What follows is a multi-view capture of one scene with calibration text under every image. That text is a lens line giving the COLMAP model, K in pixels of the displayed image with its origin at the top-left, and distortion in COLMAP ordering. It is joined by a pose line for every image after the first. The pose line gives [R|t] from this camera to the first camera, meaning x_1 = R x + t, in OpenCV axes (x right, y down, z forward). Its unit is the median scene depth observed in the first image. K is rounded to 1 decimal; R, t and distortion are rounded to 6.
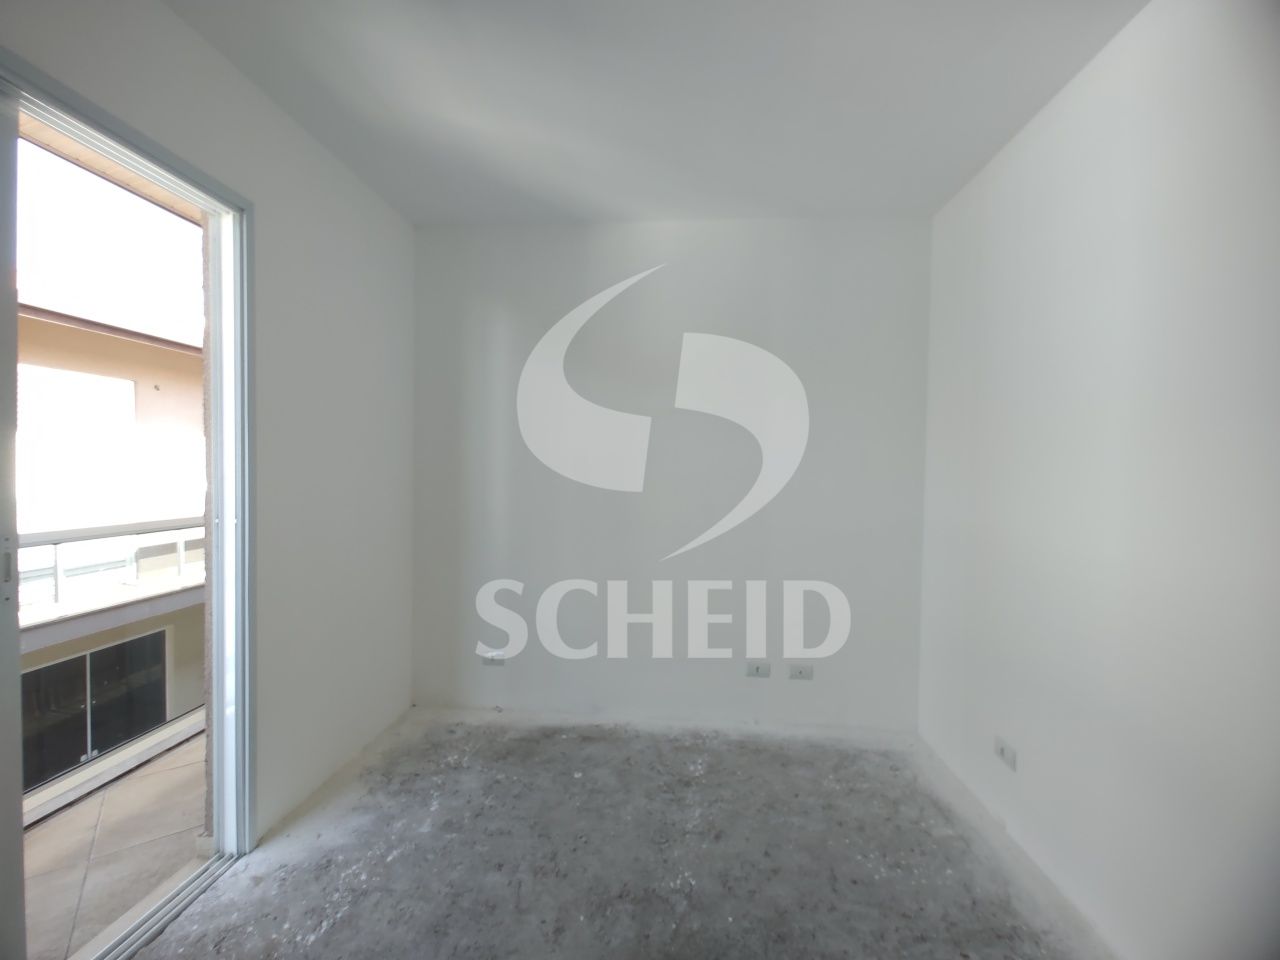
lens RADIAL K [[516.0, 0, 641.6], [0, 516.0, 483.8], [0, 0, 1]] dist [0.000100, -0.001087]
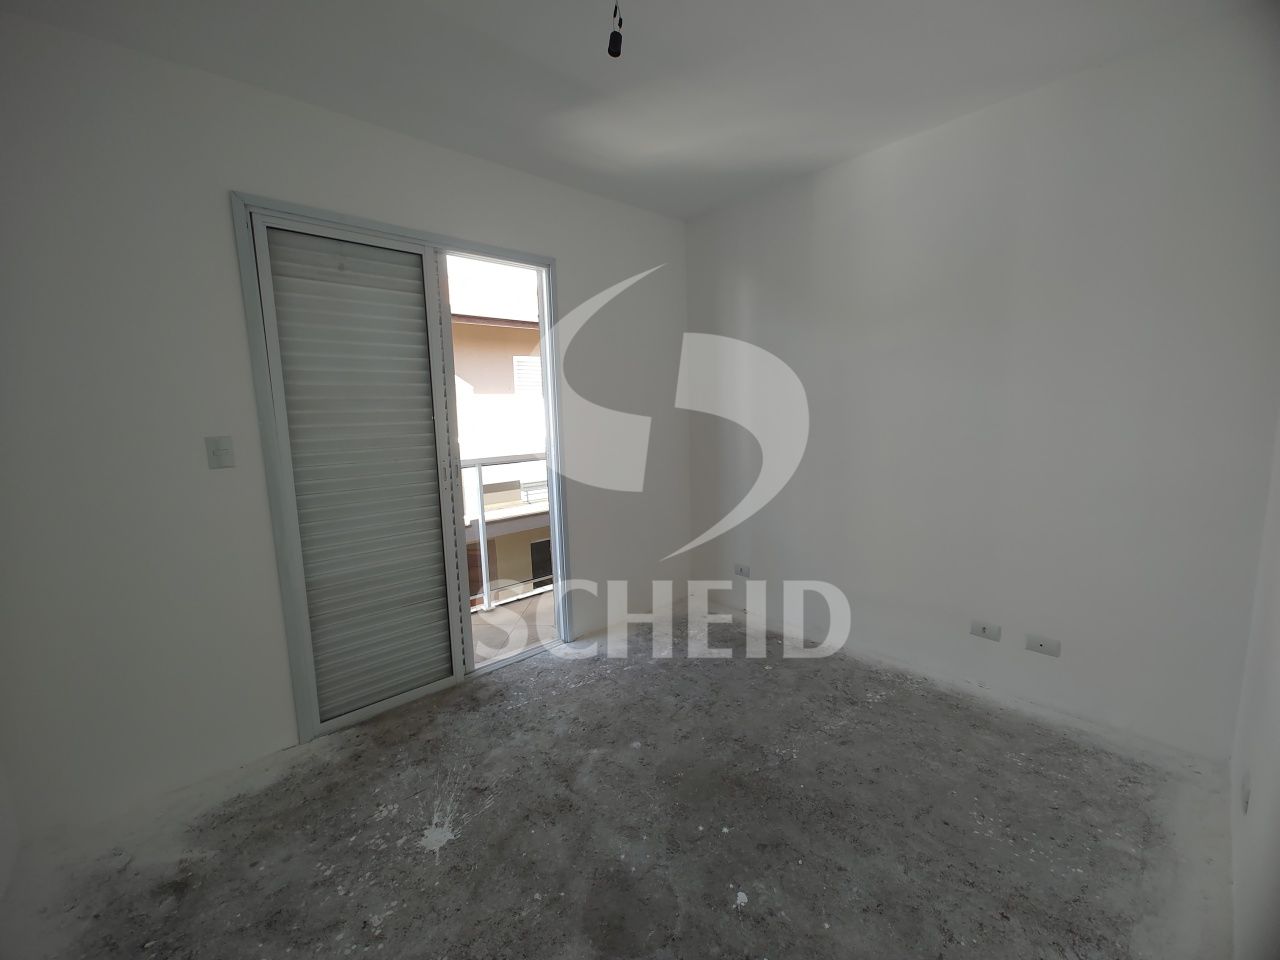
lens RADIAL K [[516.0, 0, 628.0], [0, 516.0, 488.6], [0, 0, 1]] dist [0.000100, -0.001087]
pose [[0.732453, 0.067554, -0.677458, 0.538677], [0.026216, 0.991529, 0.127216, -0.030092], [0.680313, -0.110940, 0.724477, -0.088044]]
